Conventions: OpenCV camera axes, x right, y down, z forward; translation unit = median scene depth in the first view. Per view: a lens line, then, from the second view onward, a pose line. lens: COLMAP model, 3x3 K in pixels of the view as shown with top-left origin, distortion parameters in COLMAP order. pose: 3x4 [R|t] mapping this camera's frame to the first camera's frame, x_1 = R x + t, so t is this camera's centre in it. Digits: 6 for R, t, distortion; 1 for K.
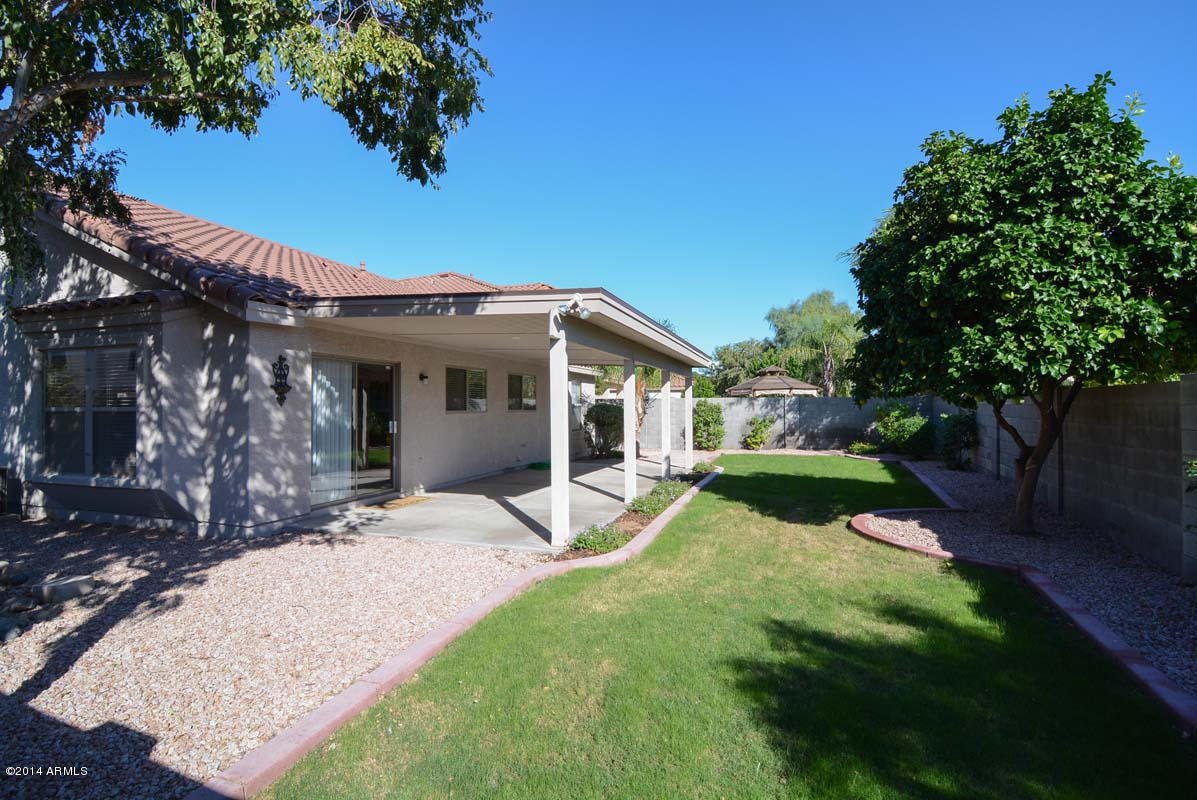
lens RADIAL K [[572.6, 0, 593.7], [0, 572.6, 403.8], [0, 0, 1]] dist [-0.015589, -0.001816]
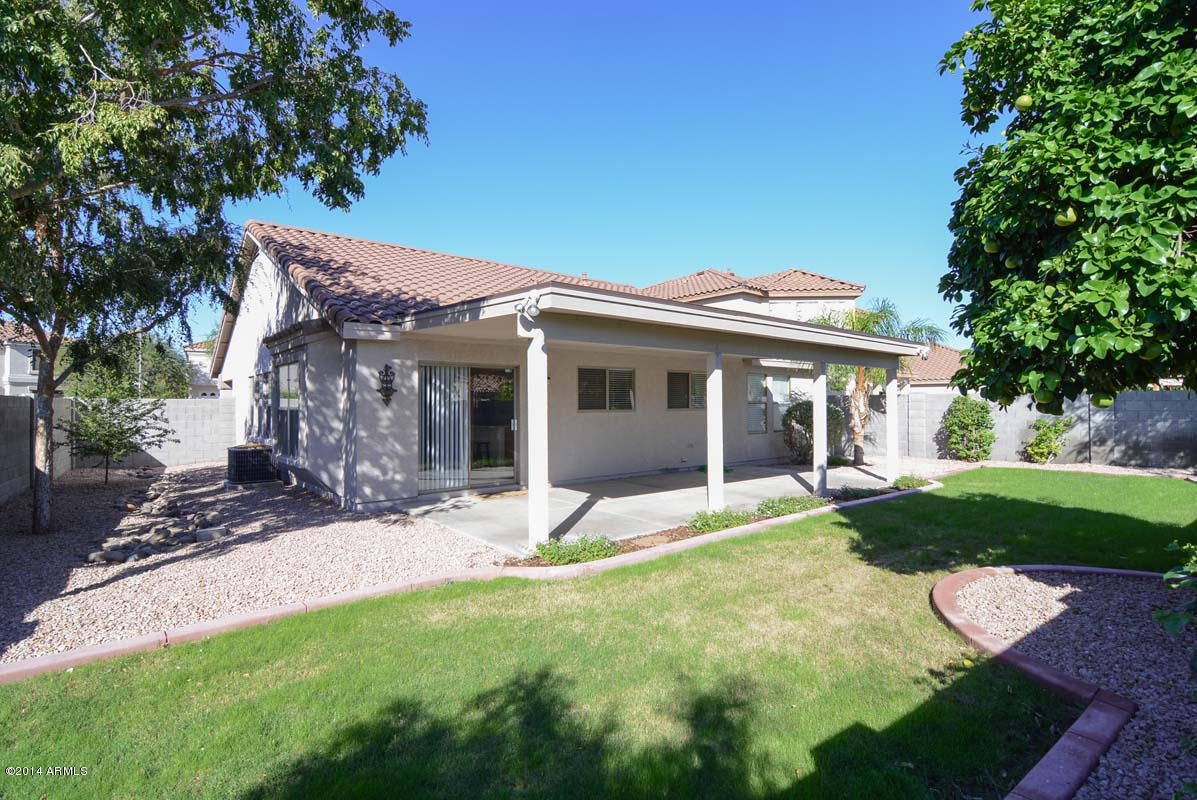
lens RADIAL K [[572.6, 0, 602.8], [0, 572.6, 398.7], [0, 0, 1]] dist [-0.015589, -0.001816]
pose [[0.851681, -0.005214, -0.524034, 0.493988], [0.003850, 0.999986, -0.003692, -0.005485], [0.524046, 0.001127, 0.851689, 0.210902]]
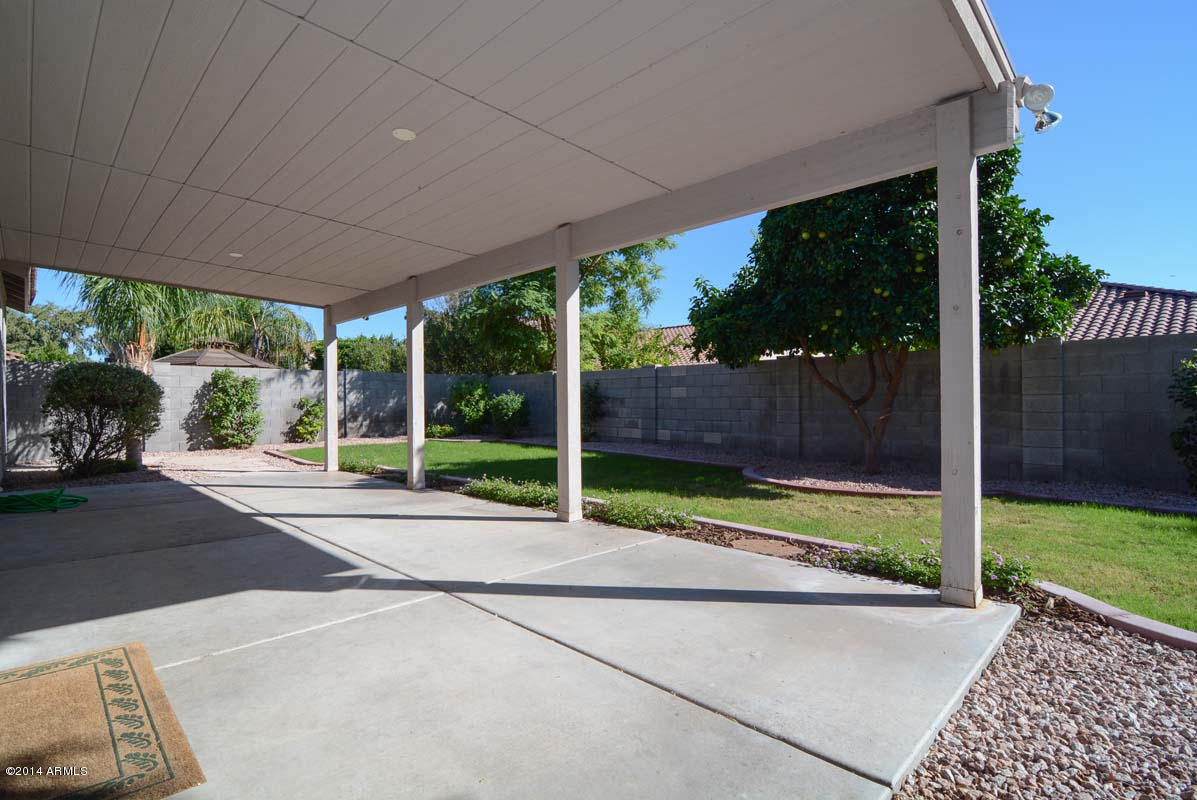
lens RADIAL K [[572.6, 0, 597.4], [0, 572.6, 401.4], [0, 0, 1]] dist [-0.015589, -0.001816]
pose [[0.475060, 0.002665, 0.879949, -0.495500], [-0.001383, 0.999996, -0.002282, 0.077538], [-0.879952, -0.000133, 0.475062, 0.862606]]
